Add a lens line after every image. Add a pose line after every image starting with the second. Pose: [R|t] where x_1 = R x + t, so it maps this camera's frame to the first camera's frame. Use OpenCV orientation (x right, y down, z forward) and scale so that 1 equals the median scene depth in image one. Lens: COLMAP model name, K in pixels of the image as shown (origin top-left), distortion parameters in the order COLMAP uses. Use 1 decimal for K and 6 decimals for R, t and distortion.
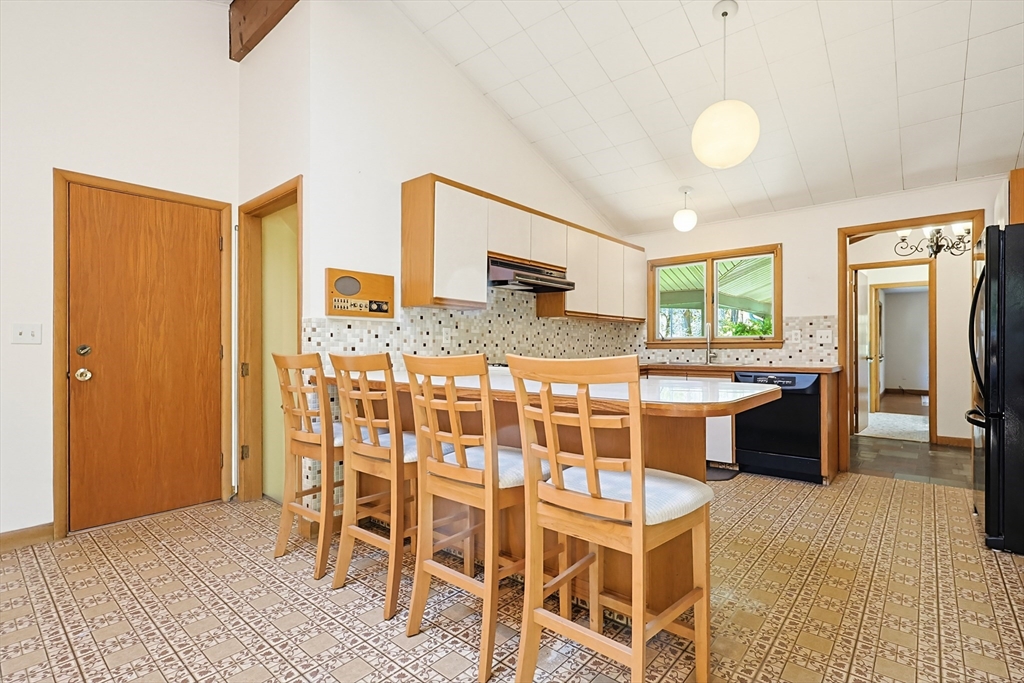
lens RADIAL K [[478.5, 0, 506.7], [0, 478.5, 348.3], [0, 0, 1]] dist [-0.020447, 0.007810]
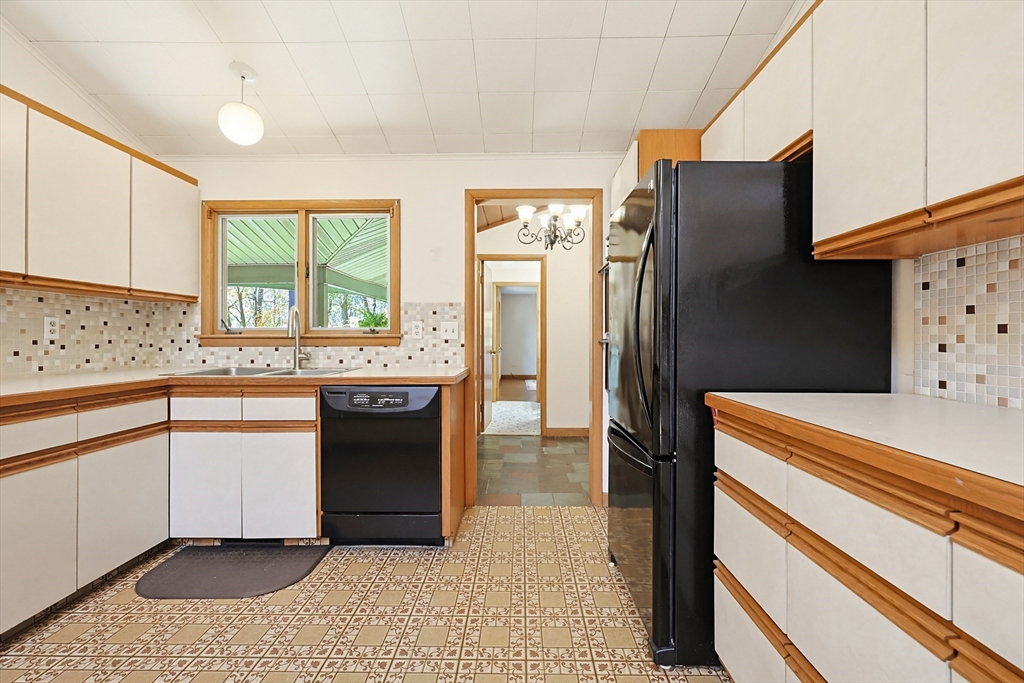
lens RADIAL K [[441.6, 0, 513.7], [0, 441.6, 337.0], [0, 0, 1]] dist [-0.000894, -0.000628]
pose [[0.758761, 0.004160, 0.651356, 0.274835], [-0.000349, 0.999982, -0.005980, -0.009256], [-0.651369, 0.004310, 0.758749, 0.381353]]
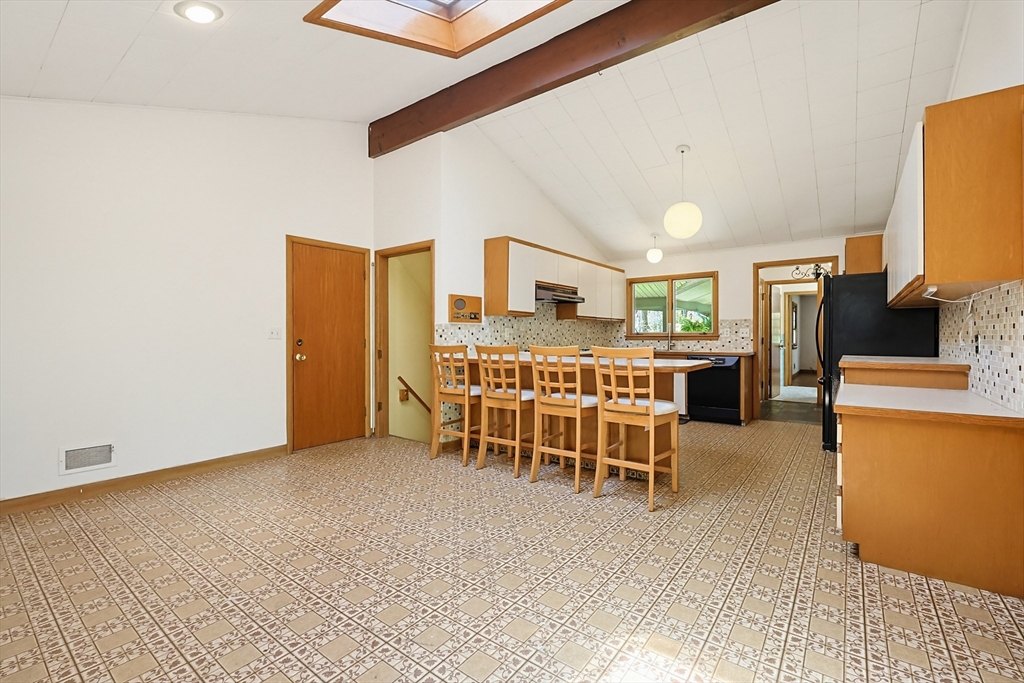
lens RADIAL K [[441.6, 0, 513.7], [0, 441.6, 337.0], [0, 0, 1]] dist [-0.000894, -0.000628]
pose [[0.997451, -0.002362, 0.071309, -0.163859], [0.002773, 0.999980, -0.005672, -0.004024], [-0.071294, 0.005856, 0.997438, -0.344276]]
